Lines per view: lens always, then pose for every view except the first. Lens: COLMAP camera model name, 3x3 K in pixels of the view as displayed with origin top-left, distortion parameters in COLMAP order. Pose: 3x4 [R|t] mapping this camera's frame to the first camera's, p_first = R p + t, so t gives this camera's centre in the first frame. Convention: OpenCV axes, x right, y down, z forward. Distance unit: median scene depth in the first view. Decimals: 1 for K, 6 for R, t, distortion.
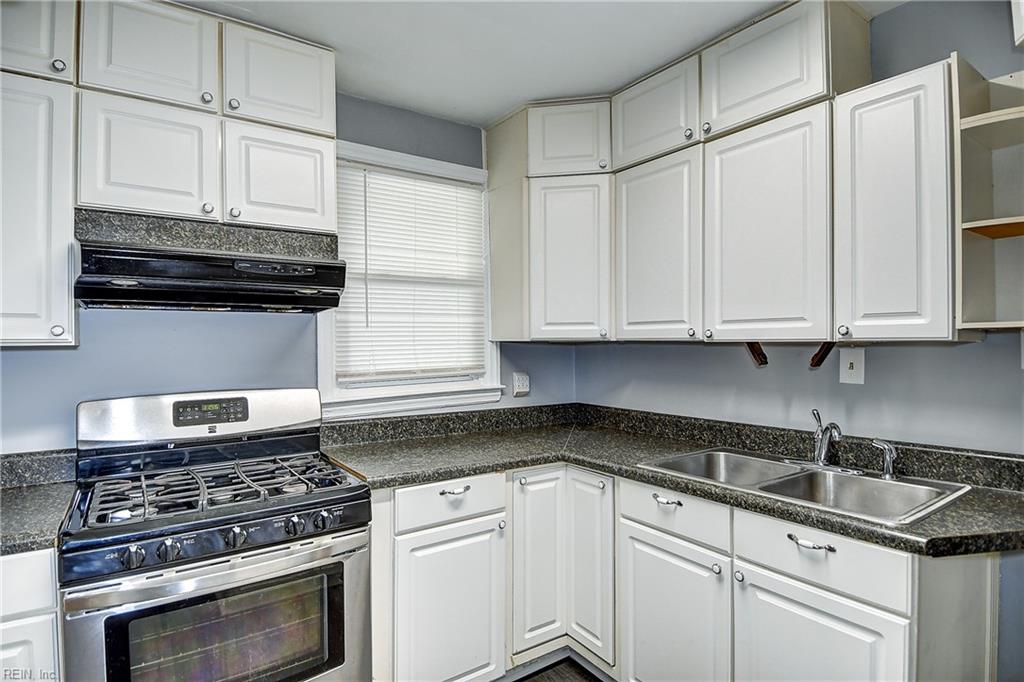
lens RADIAL K [[526.7, 0, 512.0], [0, 526.7, 341.0], [0, 0, 1]] dist [0.040827, -0.049391]
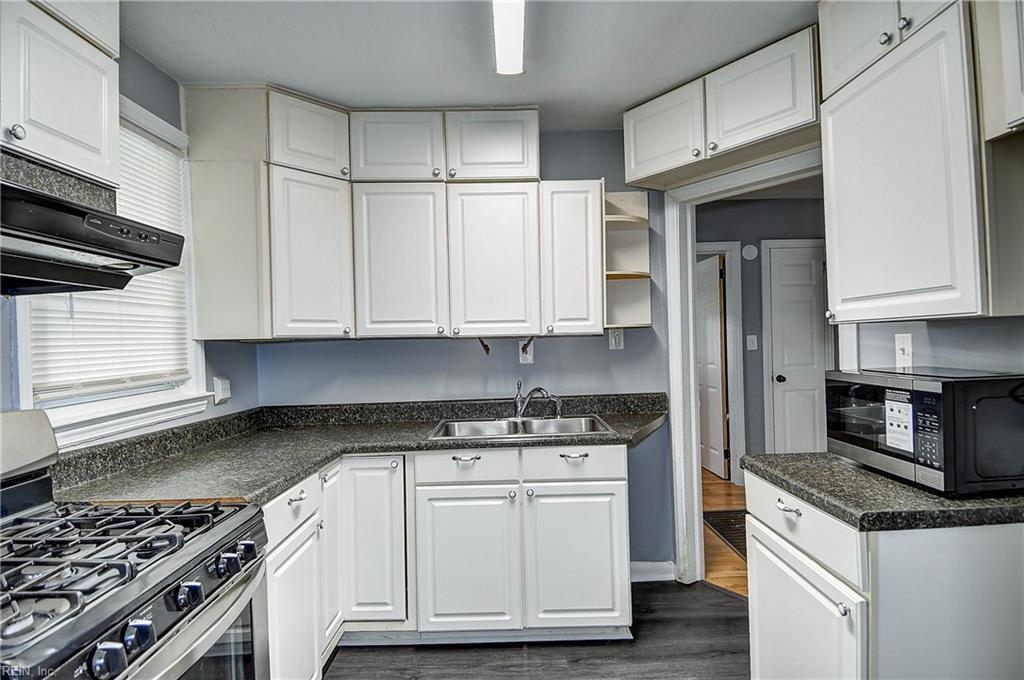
lens RADIAL K [[541.3, 0, 512.0], [0, 541.3, 340.0], [0, 0, 1]] dist [0.028488, -0.037356]
pose [[0.560567, -0.004436, 0.828097, -0.661875], [0.016029, 0.999856, -0.005495, 0.018126], [-0.827954, 0.016354, 0.560558, 0.142888]]
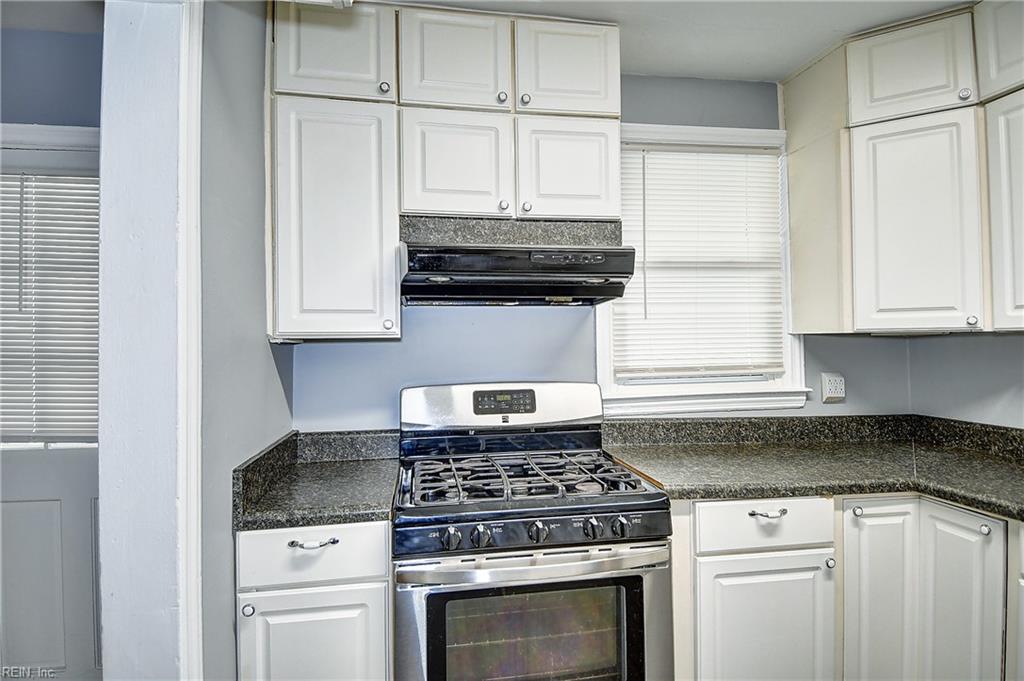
lens RADIAL K [[534.4, 0, 511.5], [0, 534.4, 333.8], [0, 0, 1]] dist [0.055876, -0.062048]
pose [[0.902232, -0.007365, -0.431189, -0.099706], [0.002541, 0.999928, -0.011762, 0.011991], [0.431244, 0.009516, 0.902185, 0.060447]]
